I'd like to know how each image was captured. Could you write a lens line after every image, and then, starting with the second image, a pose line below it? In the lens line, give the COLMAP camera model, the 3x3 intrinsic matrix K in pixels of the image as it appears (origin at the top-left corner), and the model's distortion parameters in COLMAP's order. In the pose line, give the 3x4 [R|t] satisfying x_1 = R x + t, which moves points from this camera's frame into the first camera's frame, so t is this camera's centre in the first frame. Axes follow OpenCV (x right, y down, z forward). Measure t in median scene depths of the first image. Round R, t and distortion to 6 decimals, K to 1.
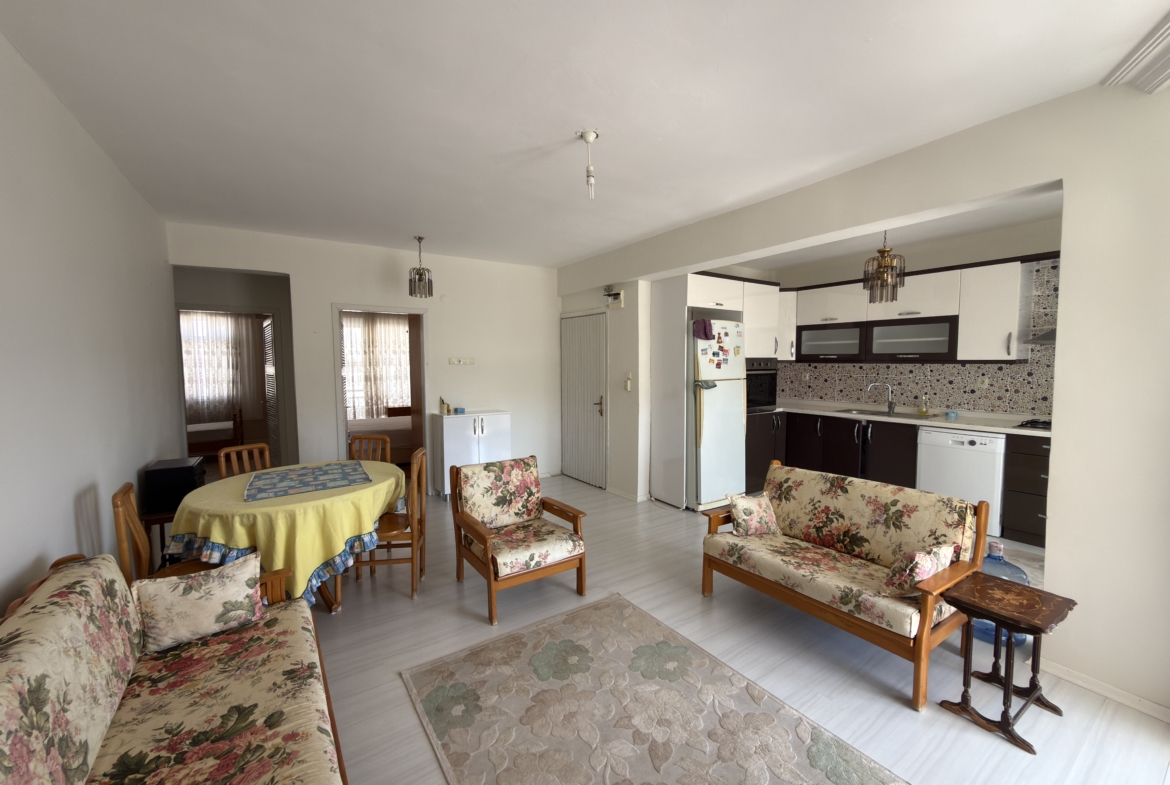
lens RADIAL K [[464.5, 0, 582.4], [0, 464.5, 390.1], [0, 0, 1]] dist [0.000202, -0.000111]
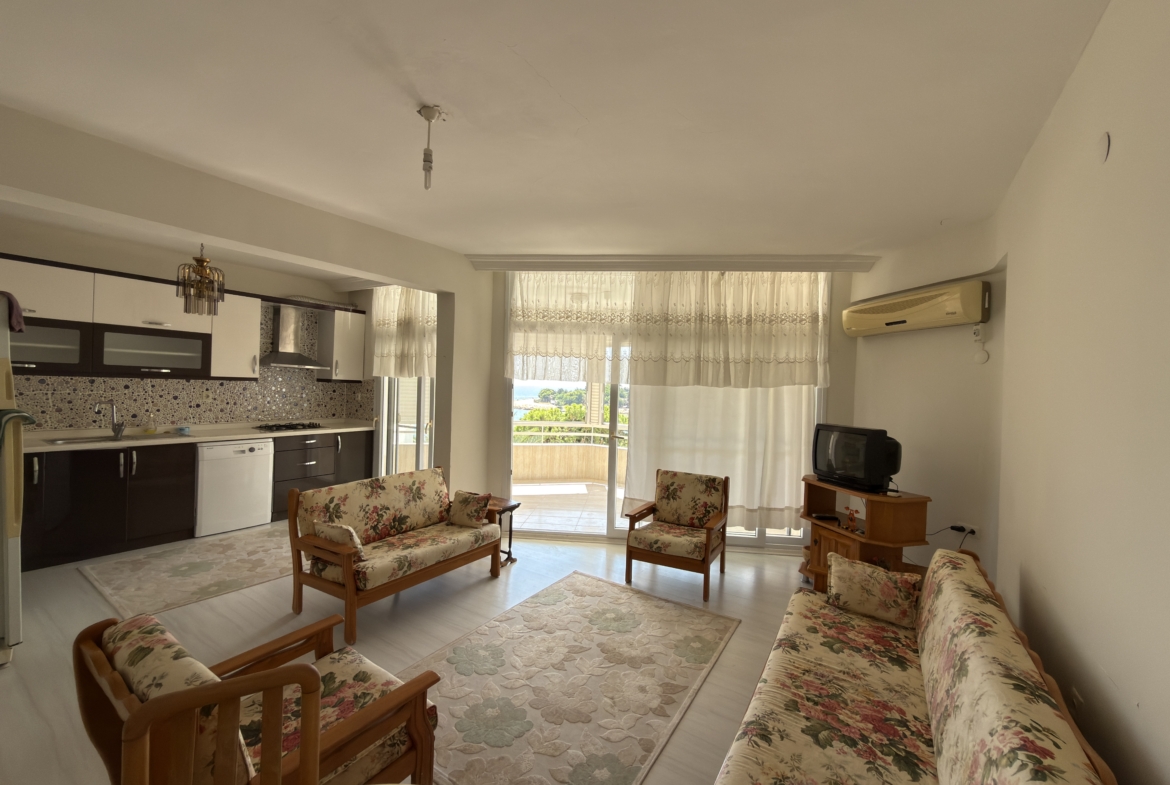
lens RADIAL K [[464.5, 0, 579.8], [0, 464.5, 392.3], [0, 0, 1]] dist [0.000202, -0.000111]
pose [[-0.381924, -0.017122, 0.924035, -0.463547], [0.029849, 0.999078, 0.030849, -0.034450], [-0.923712, 0.039363, -0.381061, 0.601904]]
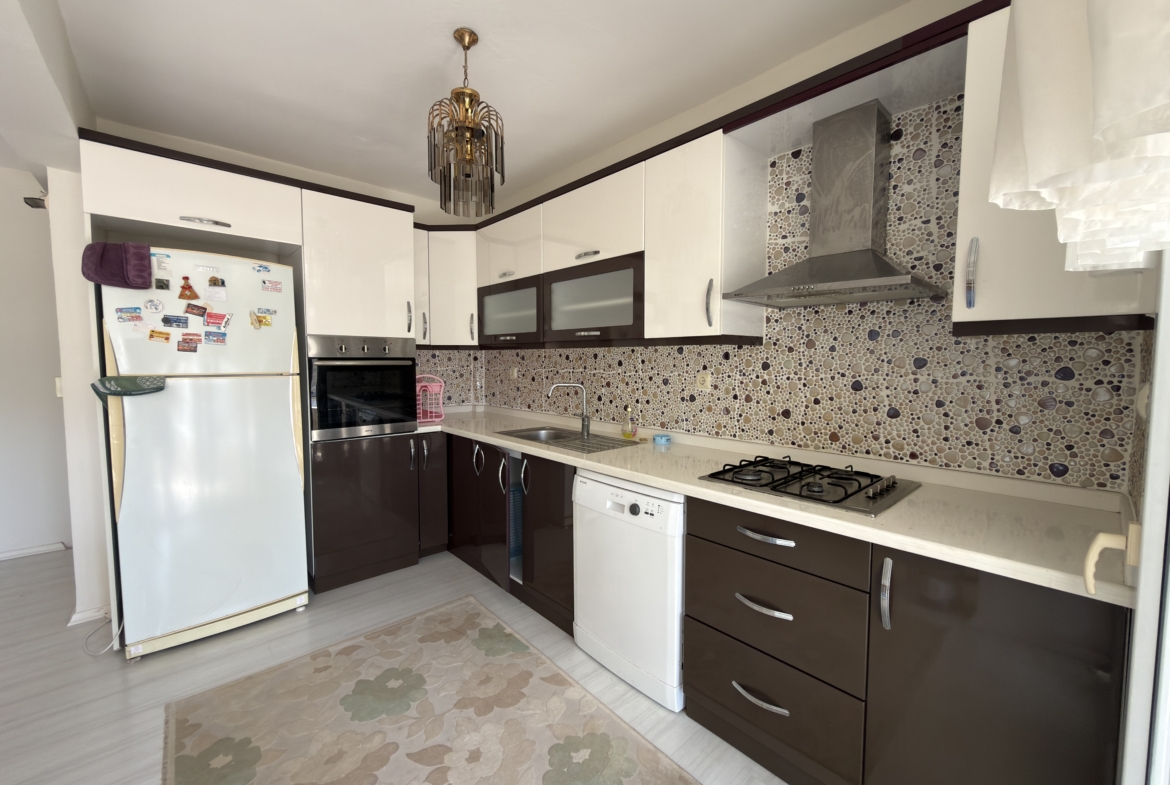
lens RADIAL K [[464.5, 0, 580.8], [0, 464.5, 391.2], [0, 0, 1]] dist [0.000202, -0.000111]
pose [[0.988426, -0.001779, 0.151695, 0.627127], [0.001663, 0.999998, 0.000893, -0.006375], [-0.151696, -0.000631, 0.988427, 0.475873]]
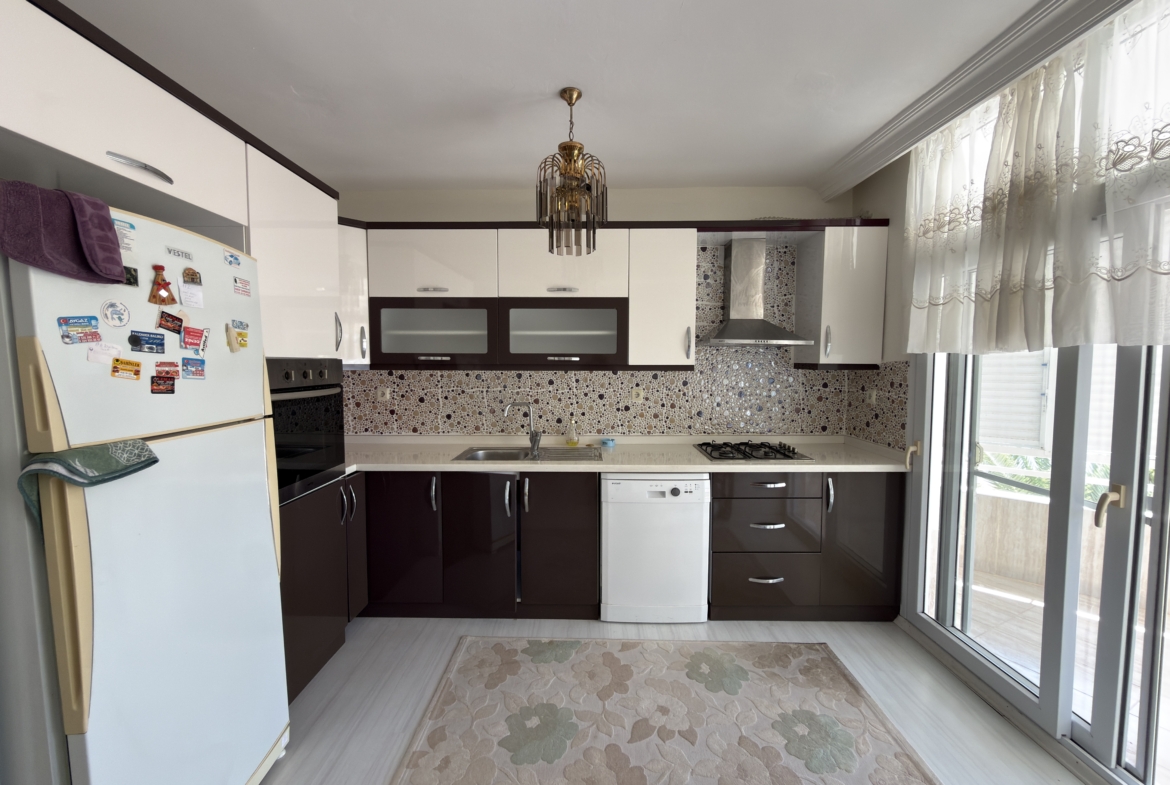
lens RADIAL K [[464.5, 0, 589.7], [0, 464.5, 391.4], [0, 0, 1]] dist [0.000202, -0.000111]
pose [[0.558087, -0.045298, 0.828545, 0.207888], [0.051163, 0.998487, 0.020127, -0.041264], [-0.828204, 0.031158, 0.559560, 0.642385]]
